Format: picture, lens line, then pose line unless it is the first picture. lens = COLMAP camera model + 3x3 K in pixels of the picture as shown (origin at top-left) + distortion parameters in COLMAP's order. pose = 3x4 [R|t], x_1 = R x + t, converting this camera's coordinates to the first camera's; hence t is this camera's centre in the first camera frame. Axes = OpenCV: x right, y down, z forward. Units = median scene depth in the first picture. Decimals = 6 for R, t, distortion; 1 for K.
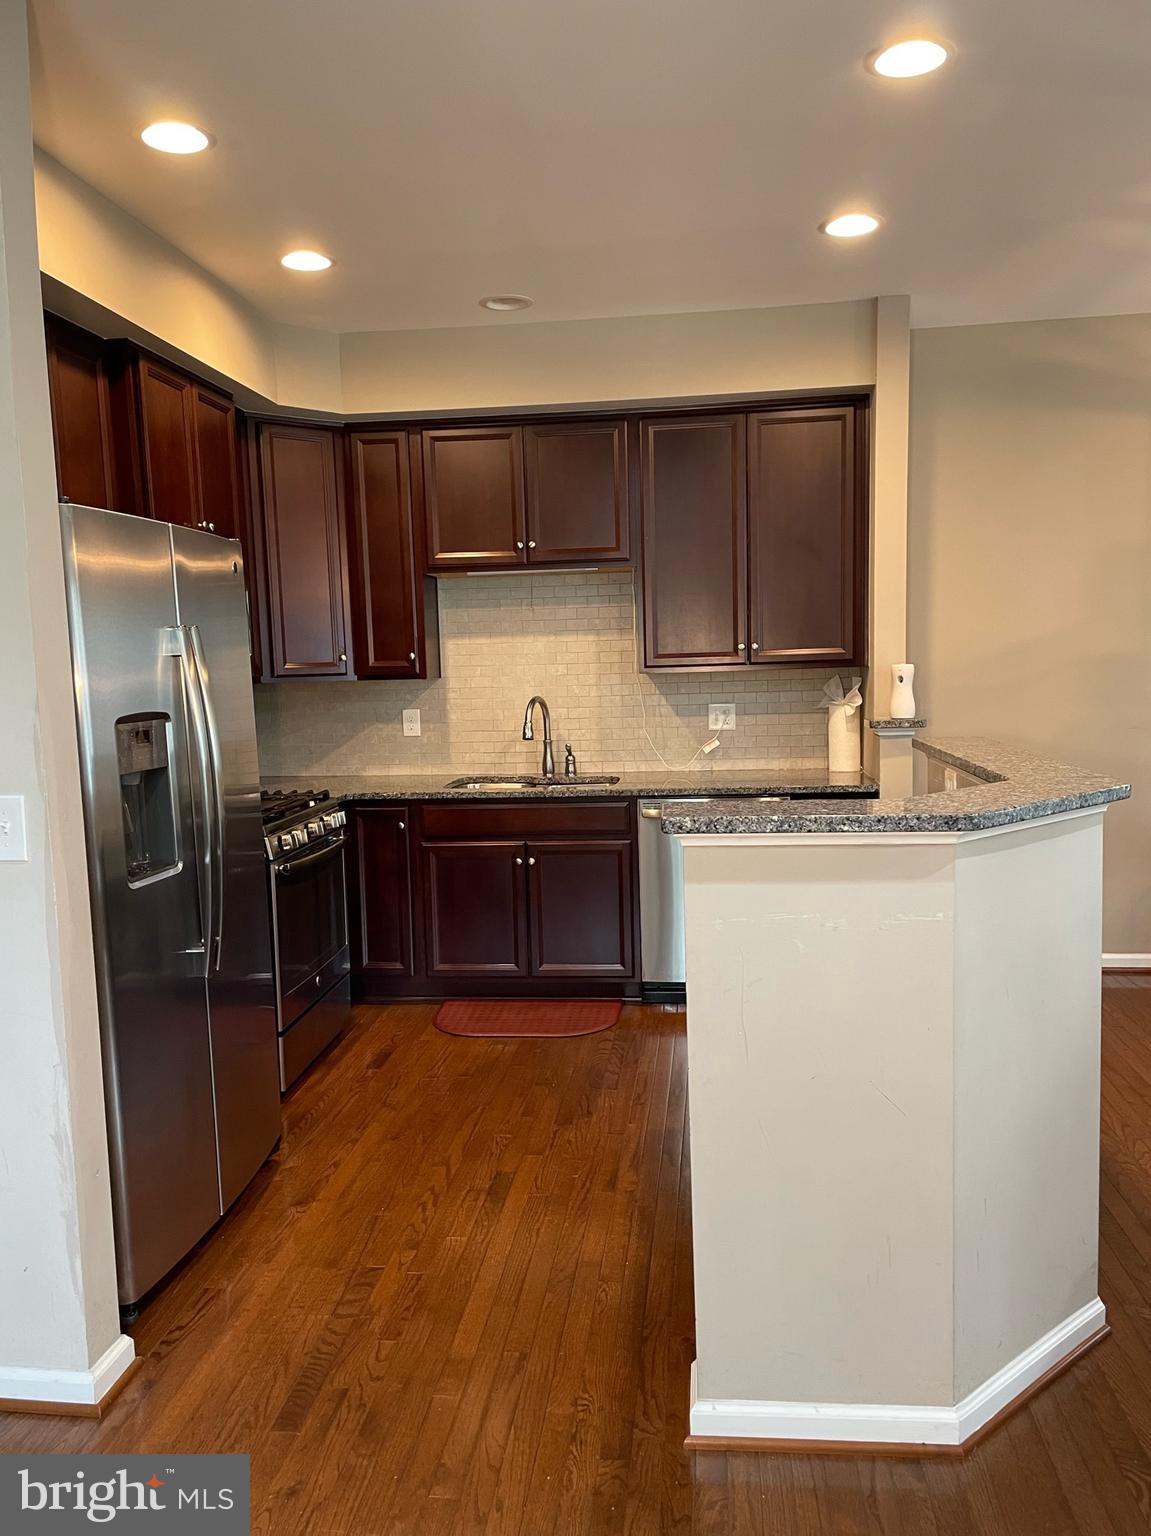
lens RADIAL K [[1168.8, 0, 580.6], [0, 1168.8, 794.9], [0, 0, 1]] dist [0.069590, -0.079956]
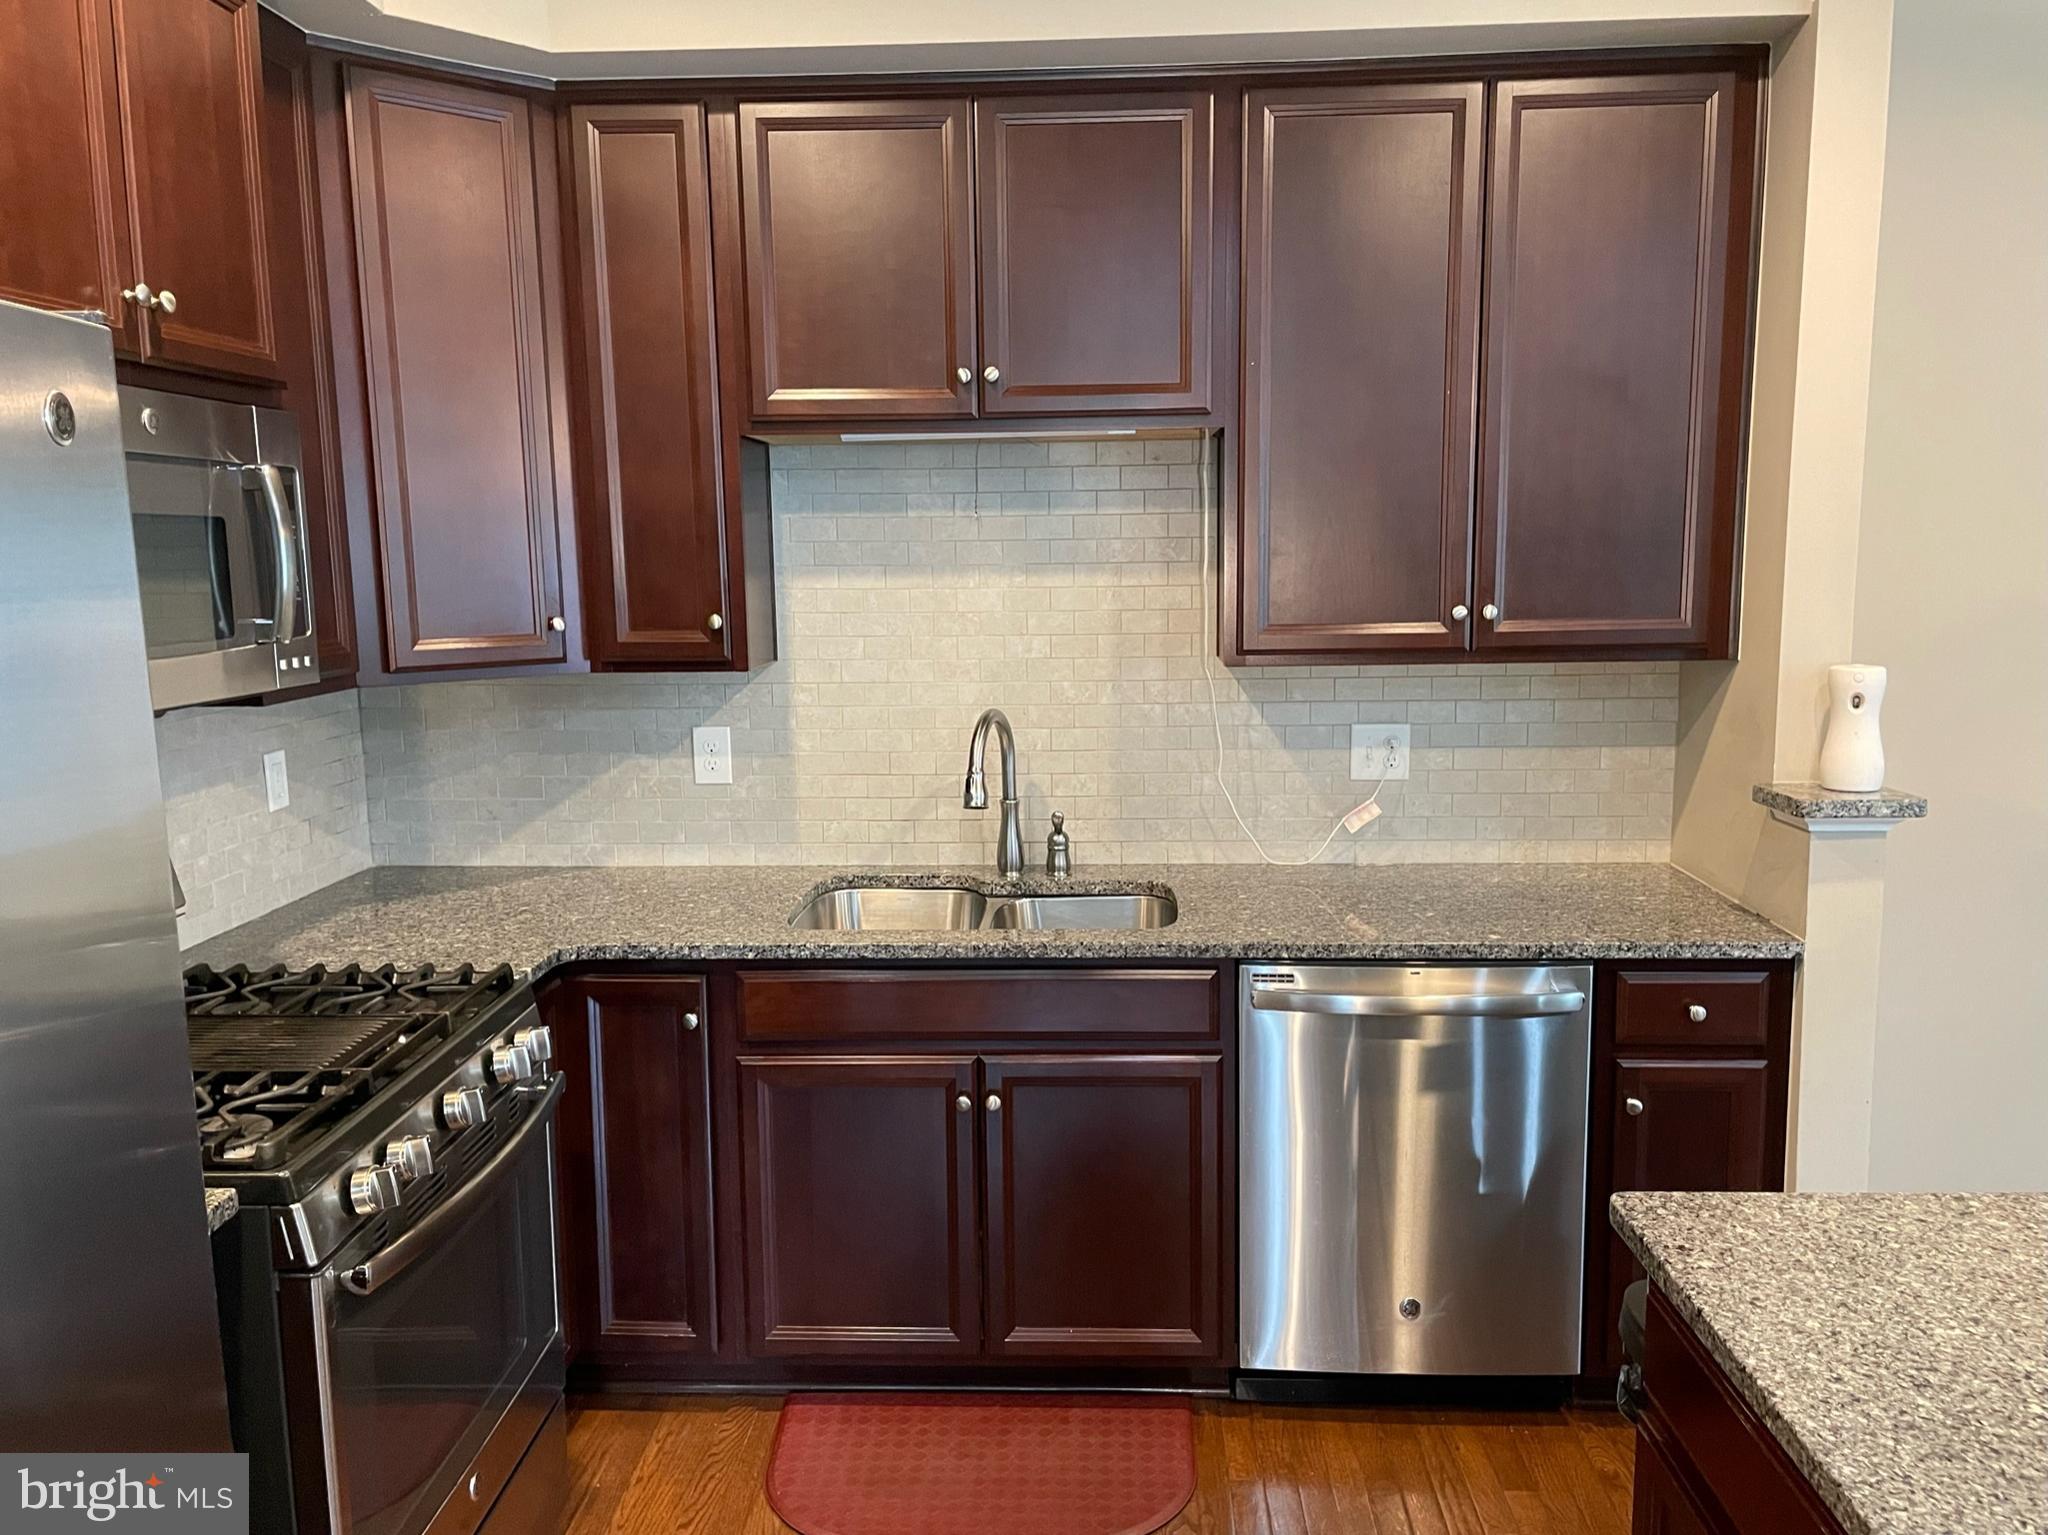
lens RADIAL K [[1558.4, 0, 1037.7], [0, 1558.4, 771.9], [0, 0, 1]] dist [0.069590, -0.079956]
pose [[0.997512, 0.003410, 0.070408, -0.068862], [-0.005358, 0.999607, 0.027506, -0.084959], [-0.070287, -0.027814, 0.997139, 0.431083]]
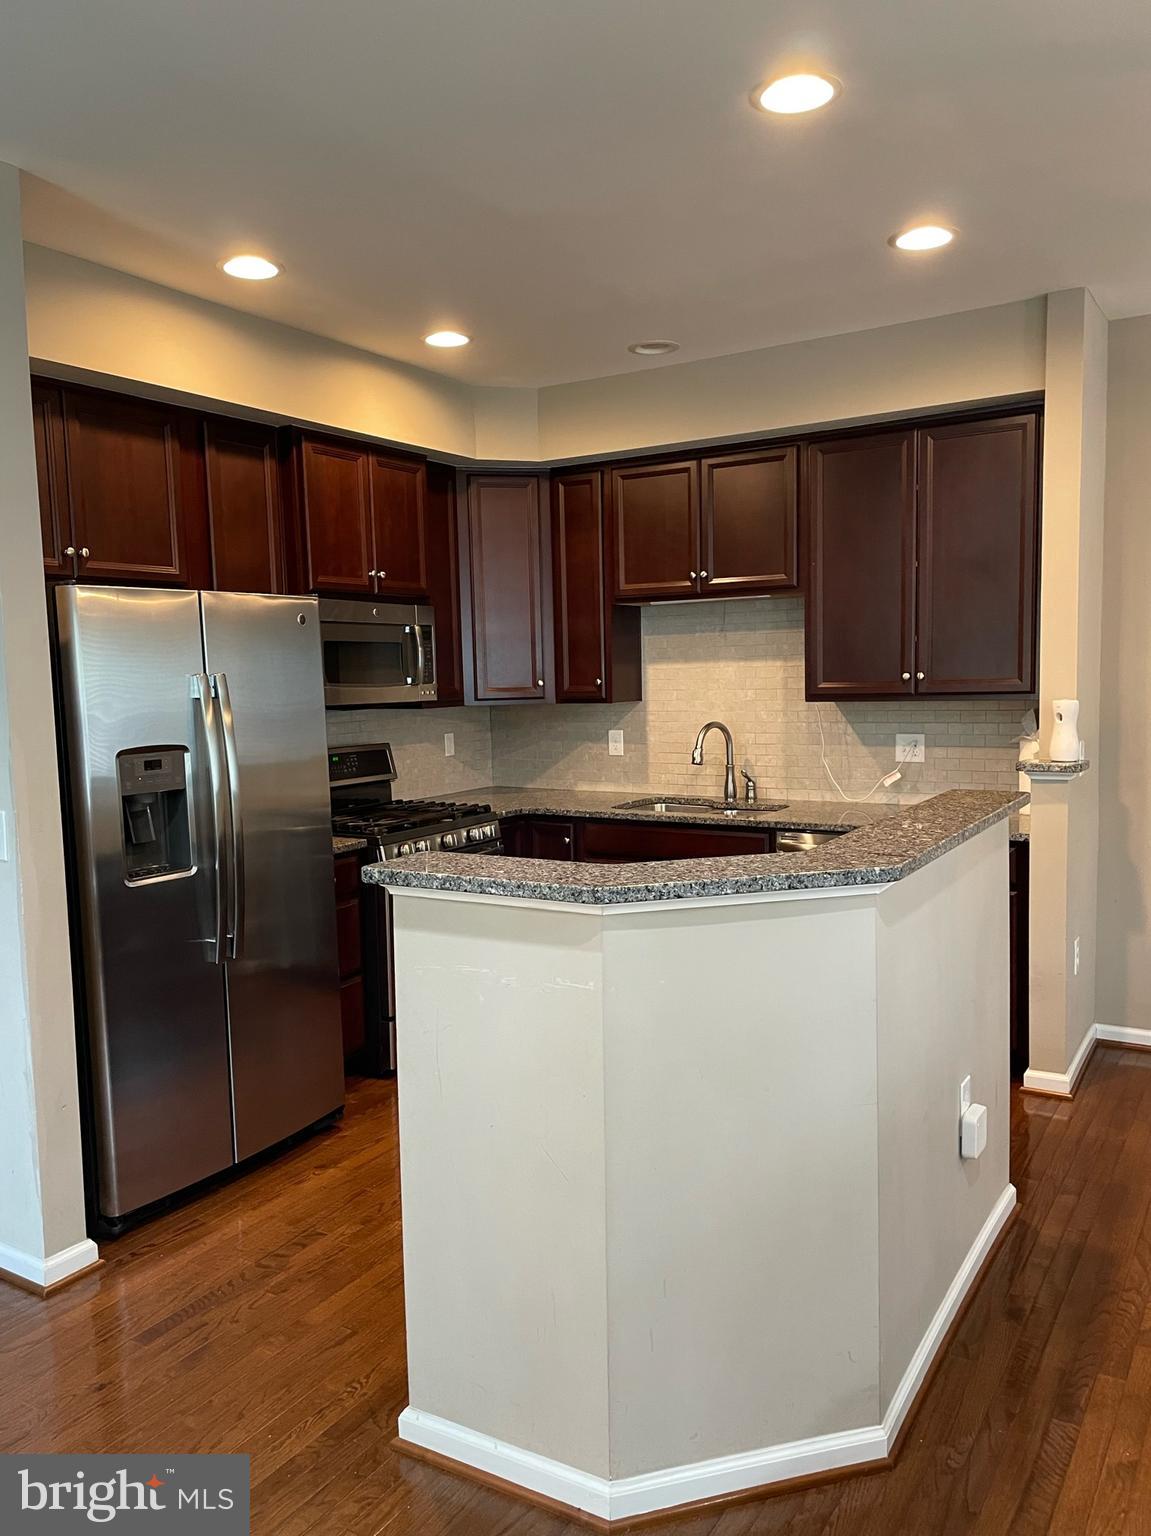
lens RADIAL K [[1168.8, 0, 574.1], [0, 1168.8, 778.2], [0, 0, 1]] dist [0.069590, -0.079956]
pose [[0.903055, 0.046410, -0.427010, 0.317954], [-0.050954, 0.998701, 0.000786, -0.033314], [0.426492, 0.021048, 0.904246, 0.035901]]
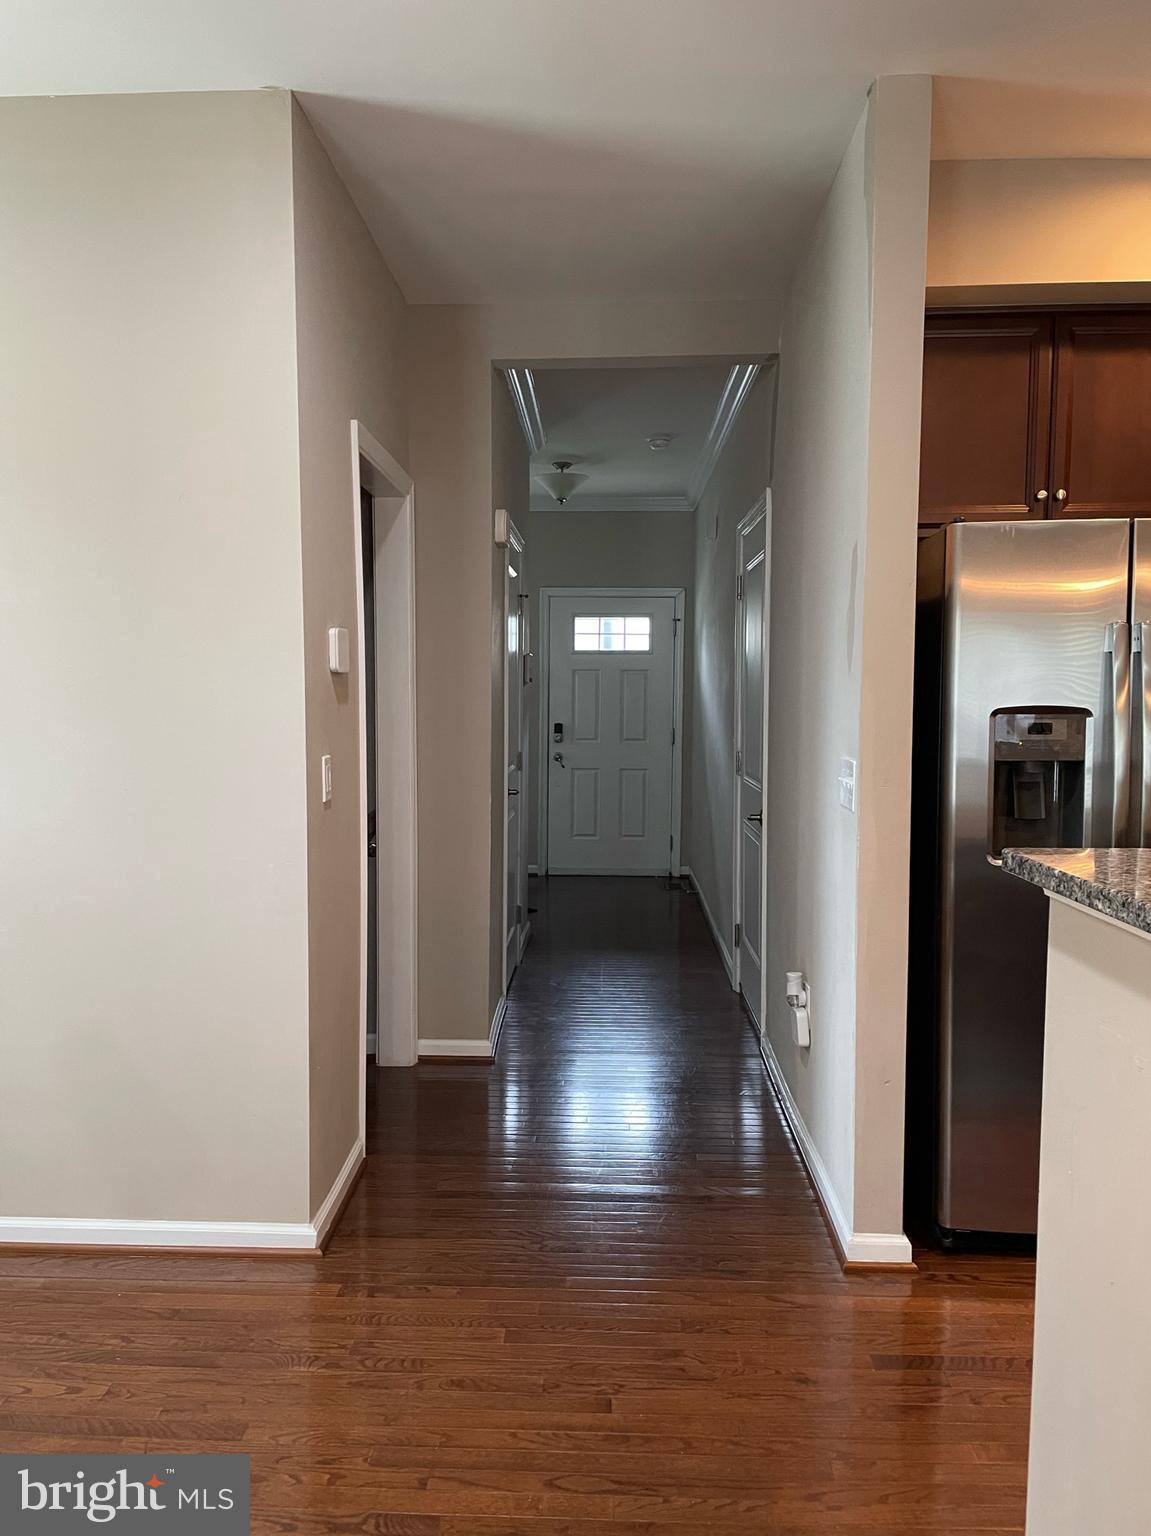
lens RADIAL K [[1168.8, 0, 566.6], [0, 1168.8, 767.0], [0, 0, 1]] dist [0.069590, -0.079956]
pose [[0.072805, 0.093158, -0.992986, 0.371361], [-0.122311, 0.988947, 0.083811, -0.029502], [0.989818, 0.115351, 0.083395, 0.277533]]
